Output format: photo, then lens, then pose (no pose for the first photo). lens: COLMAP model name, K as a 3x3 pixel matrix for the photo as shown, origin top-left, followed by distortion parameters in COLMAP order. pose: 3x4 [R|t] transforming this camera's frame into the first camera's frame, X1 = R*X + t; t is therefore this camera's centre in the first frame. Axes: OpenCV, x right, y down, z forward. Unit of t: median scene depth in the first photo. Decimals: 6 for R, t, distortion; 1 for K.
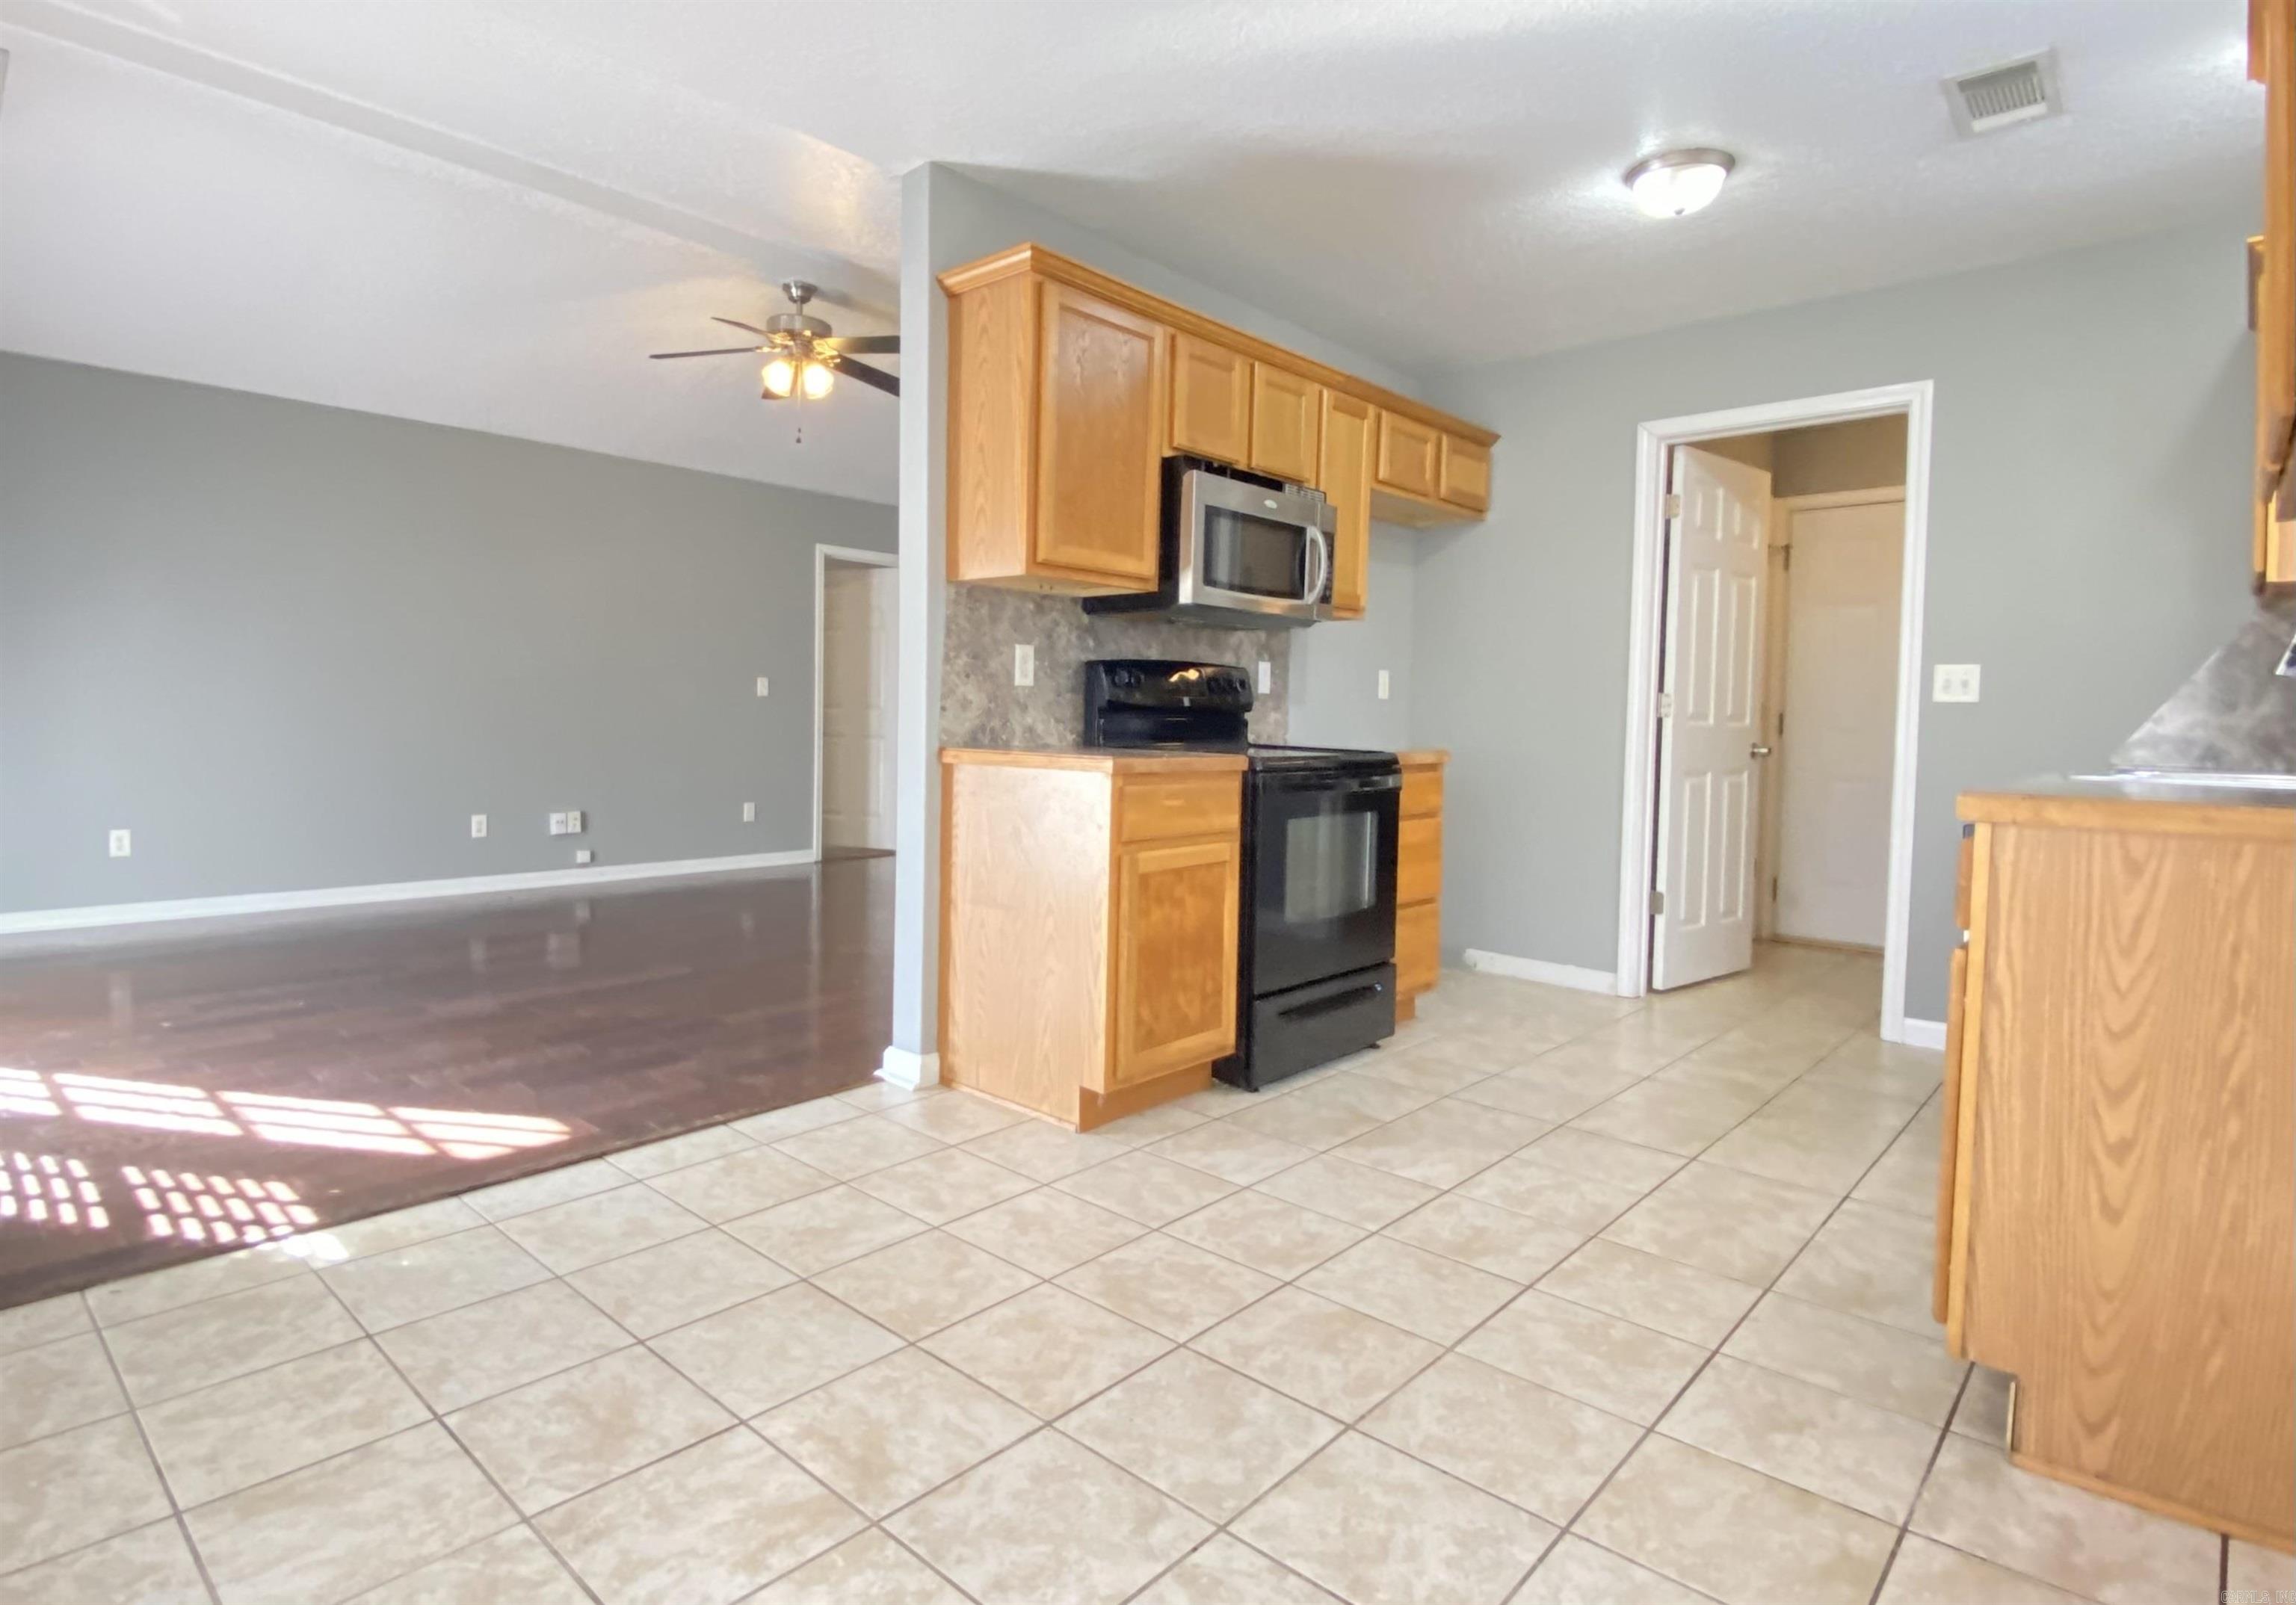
lens RADIAL K [[1196.6, 0, 1148.0], [0, 1196.6, 802.5], [0, 0, 1]] dist [-0.003528, -0.000859]
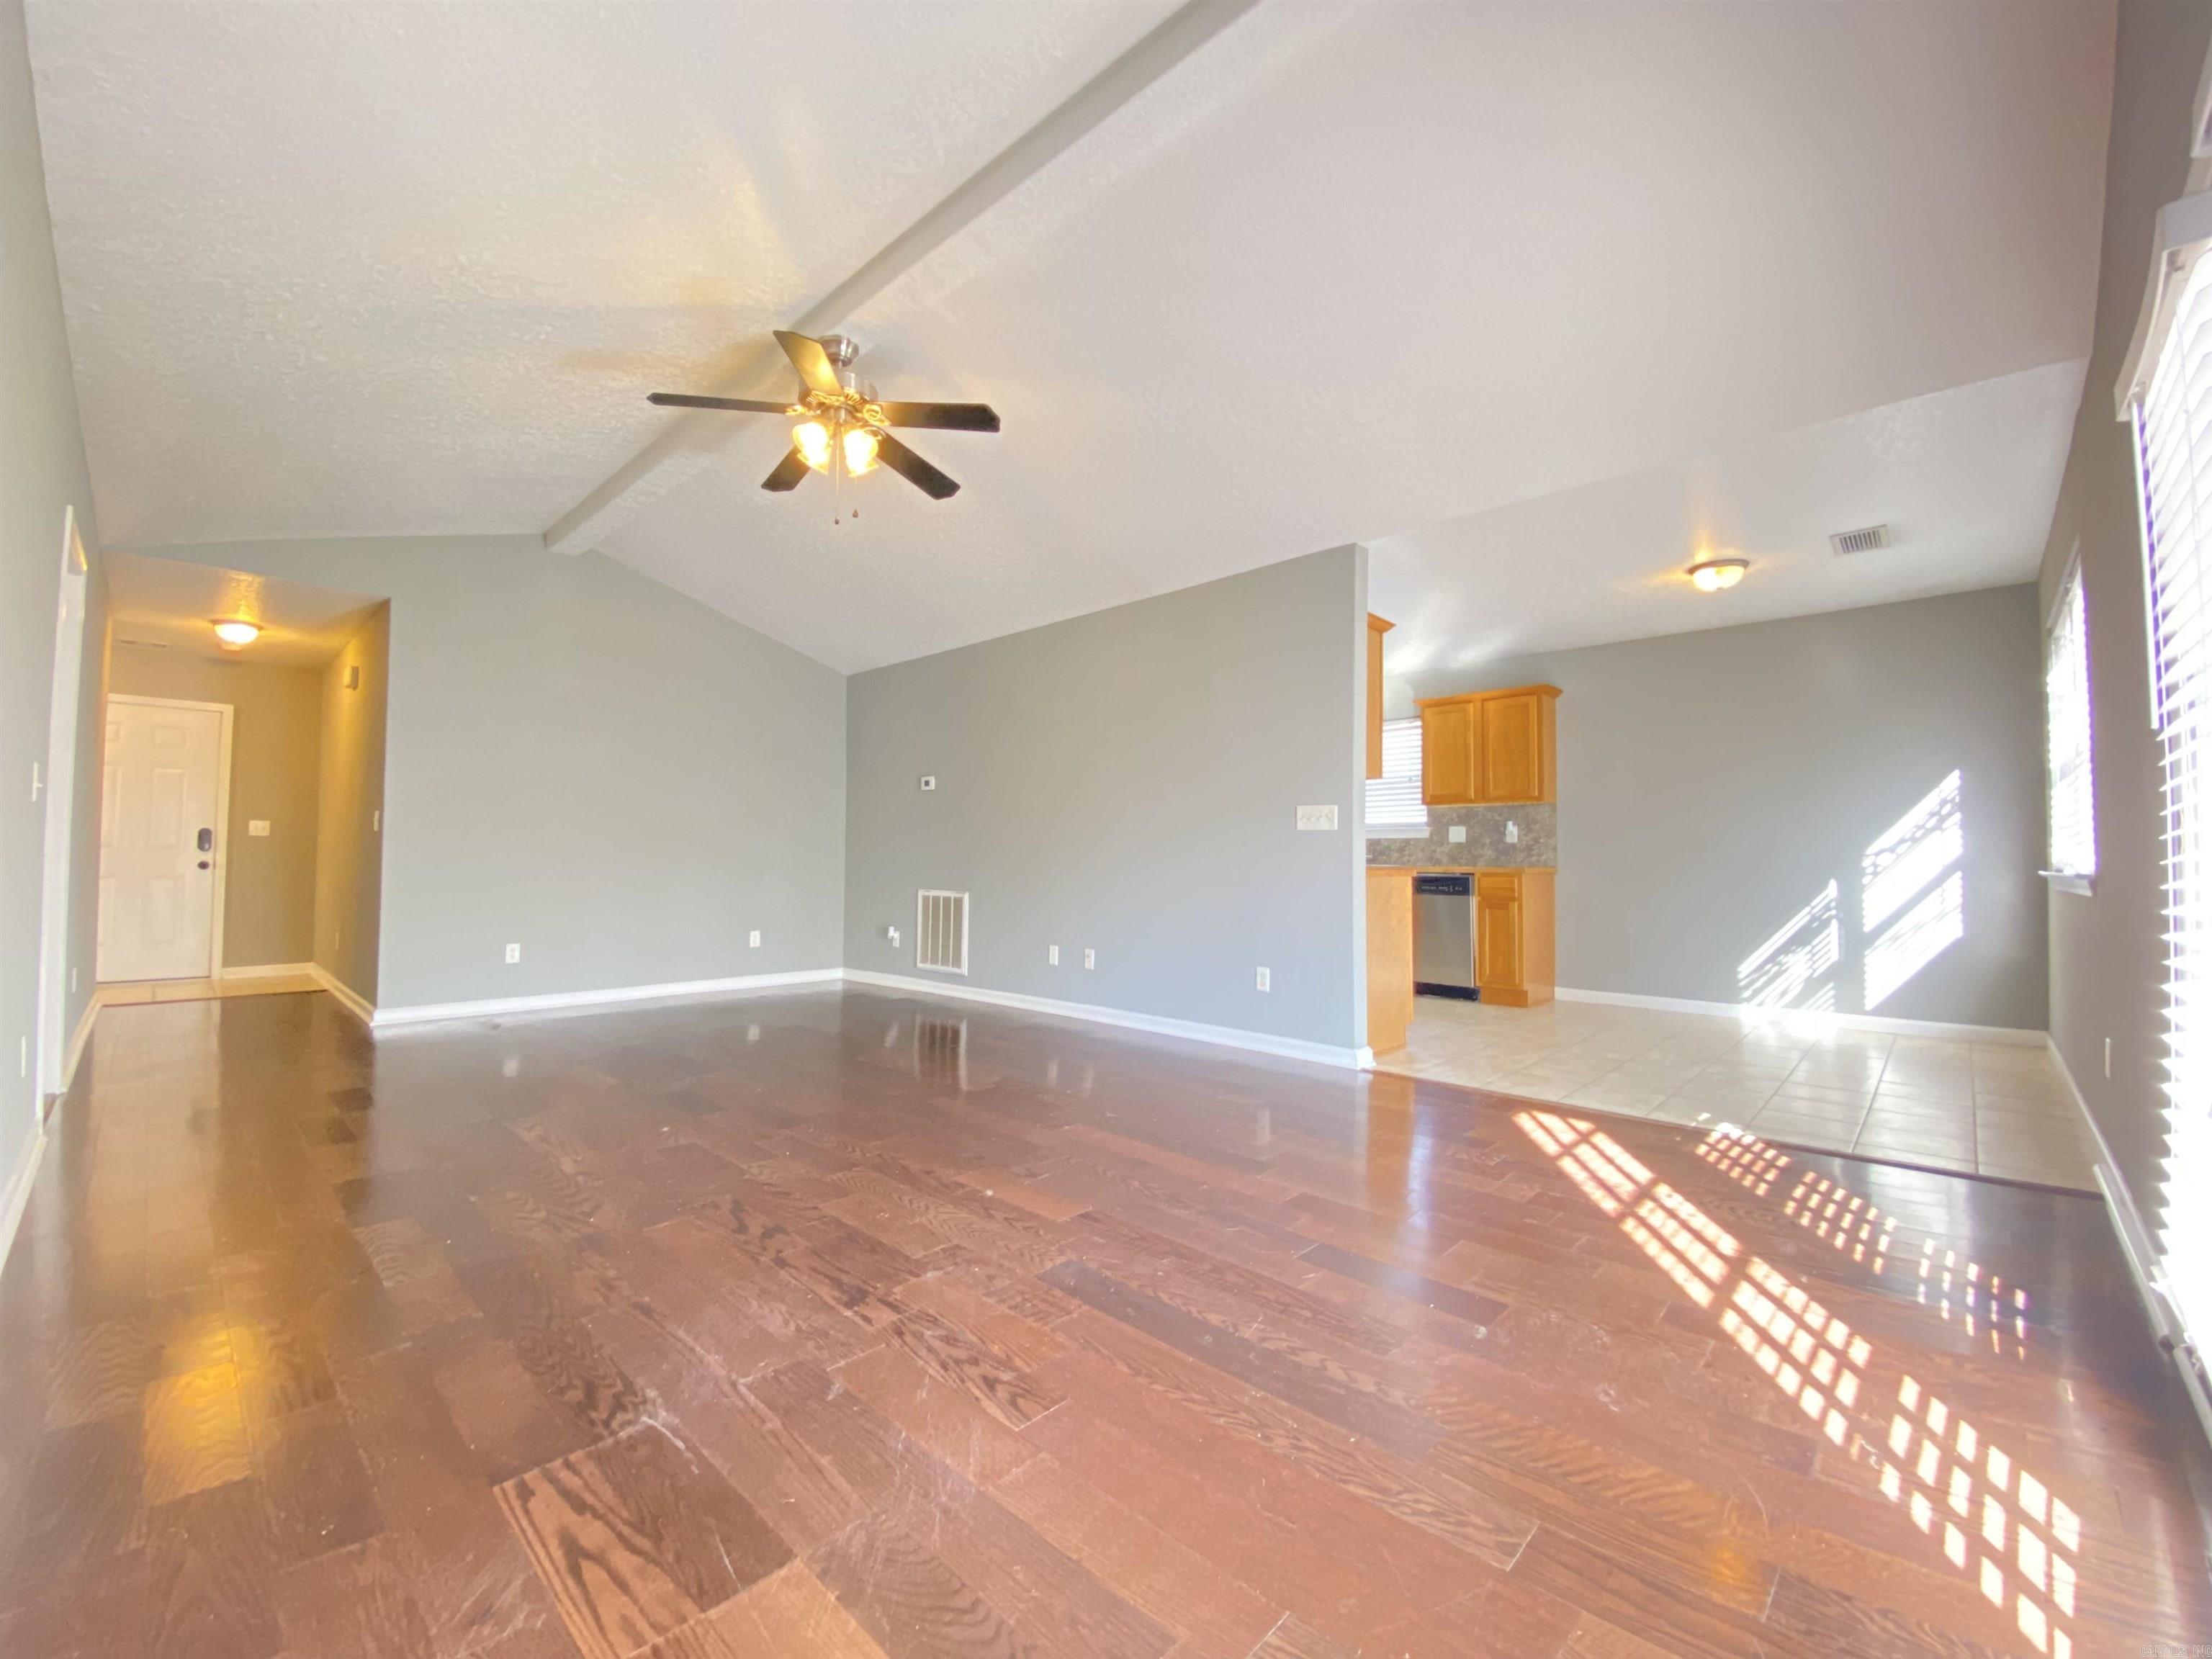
lens RADIAL K [[905.0, 0, 1106.0], [0, 905.0, 829.5], [0, 0, 1]] dist [0.016731, -0.000237]
pose [[0.016419, 0.021491, 0.999634, -1.787146], [0.063417, 0.997734, -0.022492, -0.103443], [-0.997852, 0.063763, 0.015019, 1.596954]]
